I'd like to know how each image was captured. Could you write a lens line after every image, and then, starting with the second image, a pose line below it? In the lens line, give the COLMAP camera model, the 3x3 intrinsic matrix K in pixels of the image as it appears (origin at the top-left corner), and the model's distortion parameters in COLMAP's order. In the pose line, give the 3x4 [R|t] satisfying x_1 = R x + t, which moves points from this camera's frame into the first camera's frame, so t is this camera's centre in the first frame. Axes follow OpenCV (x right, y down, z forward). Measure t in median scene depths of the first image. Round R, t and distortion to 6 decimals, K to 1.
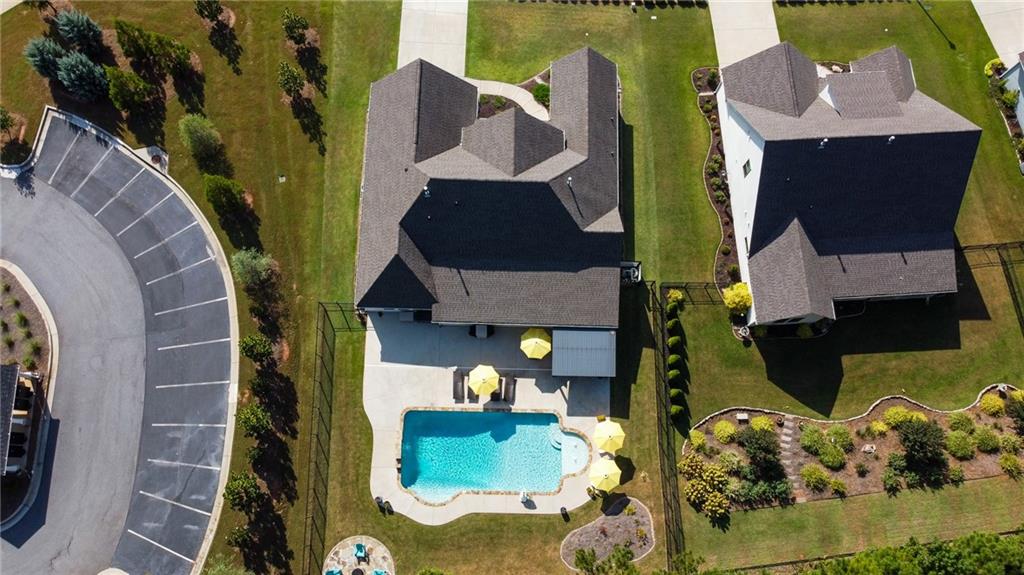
lens RADIAL K [[771.7, 0, 510.8], [0, 771.7, 297.7], [0, 0, 1]] dist [-0.000939, -0.001201]
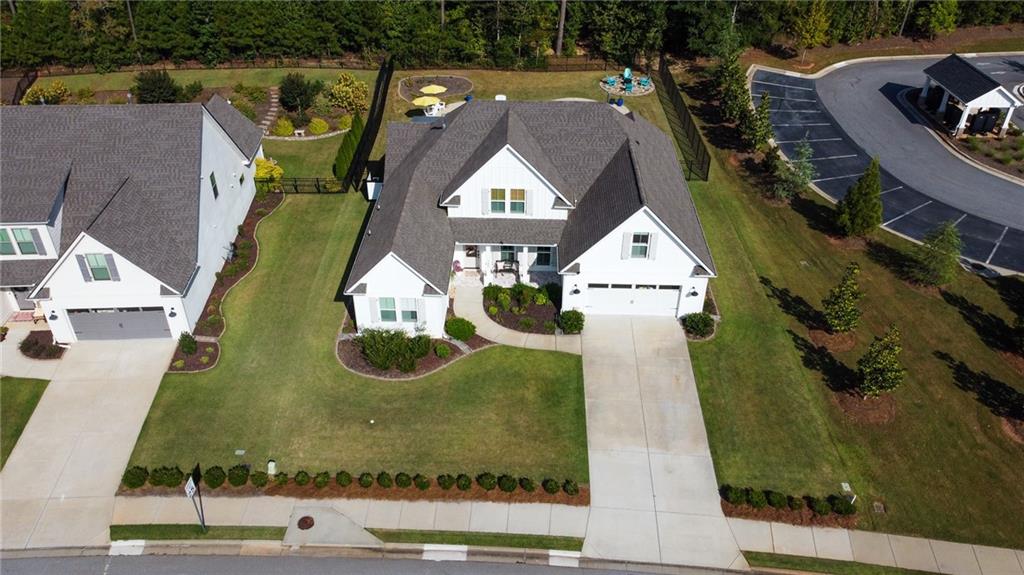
lens RADIAL K [[776.9, 0, 511.9], [0, 776.9, 291.4], [0, 0, 1]] dist [-0.003841, -0.001261]
pose [[-0.999753, -0.020296, -0.009023, 0.004507], [-0.001039, -0.363046, 0.931771, -0.977743], [-0.022187, 0.931550, 0.362935, 0.824193]]
